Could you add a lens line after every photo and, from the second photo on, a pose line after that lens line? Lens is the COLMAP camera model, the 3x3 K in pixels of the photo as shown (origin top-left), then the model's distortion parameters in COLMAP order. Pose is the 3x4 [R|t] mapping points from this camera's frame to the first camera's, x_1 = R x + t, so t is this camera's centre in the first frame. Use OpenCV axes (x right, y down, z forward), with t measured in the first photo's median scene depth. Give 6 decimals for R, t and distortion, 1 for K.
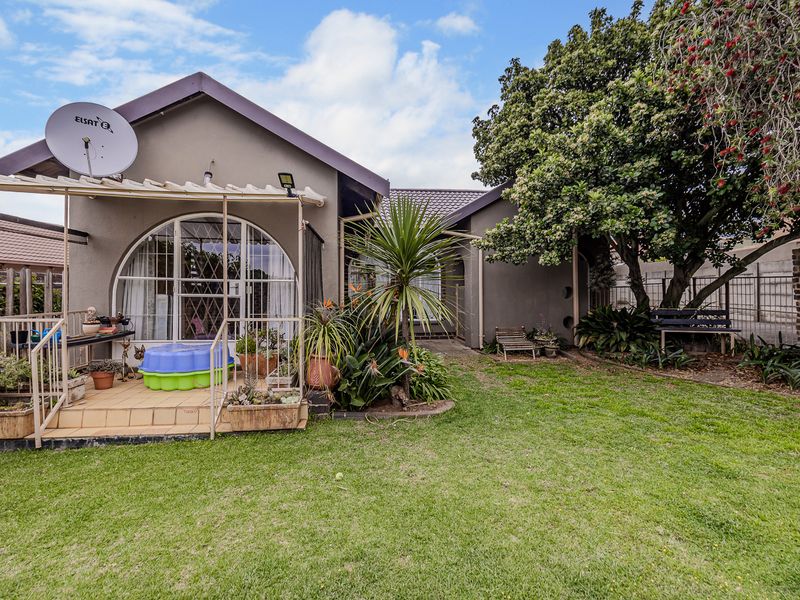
lens RADIAL K [[368.0, 0, 397.6], [0, 368.0, 293.3], [0, 0, 1]] dist [-0.002174, -0.000357]
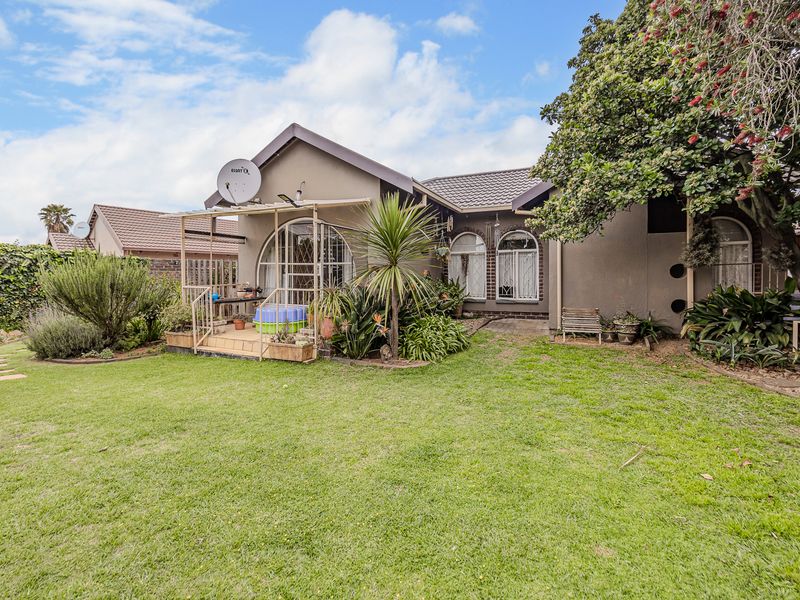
lens RADIAL K [[369.8, 0, 397.3], [0, 369.8, 276.8], [0, 0, 1]] dist [-0.002819, -0.000229]
pose [[0.856145, 0.000897, -0.516735, 0.576661], [0.003348, 0.999968, 0.007283, 0.005683], [0.516725, -0.007966, 0.856115, -0.065132]]
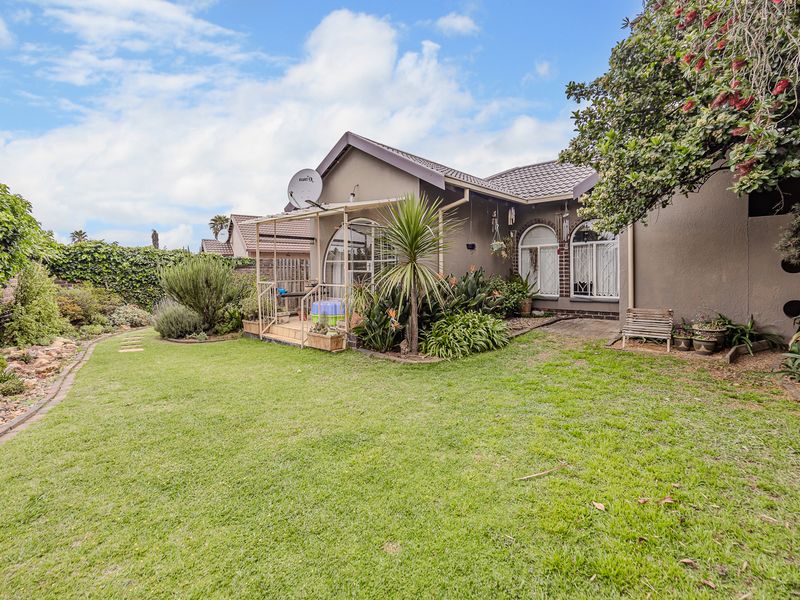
lens RADIAL K [[373.4, 0, 402.7], [0, 373.4, 271.6], [0, 0, 1]] dist [0.000061, -0.000278]
pose [[0.658855, -0.004147, -0.752259, 0.826862], [0.011387, 0.999925, 0.004462, 0.002514], [0.752184, -0.011506, 0.658853, 0.093086]]
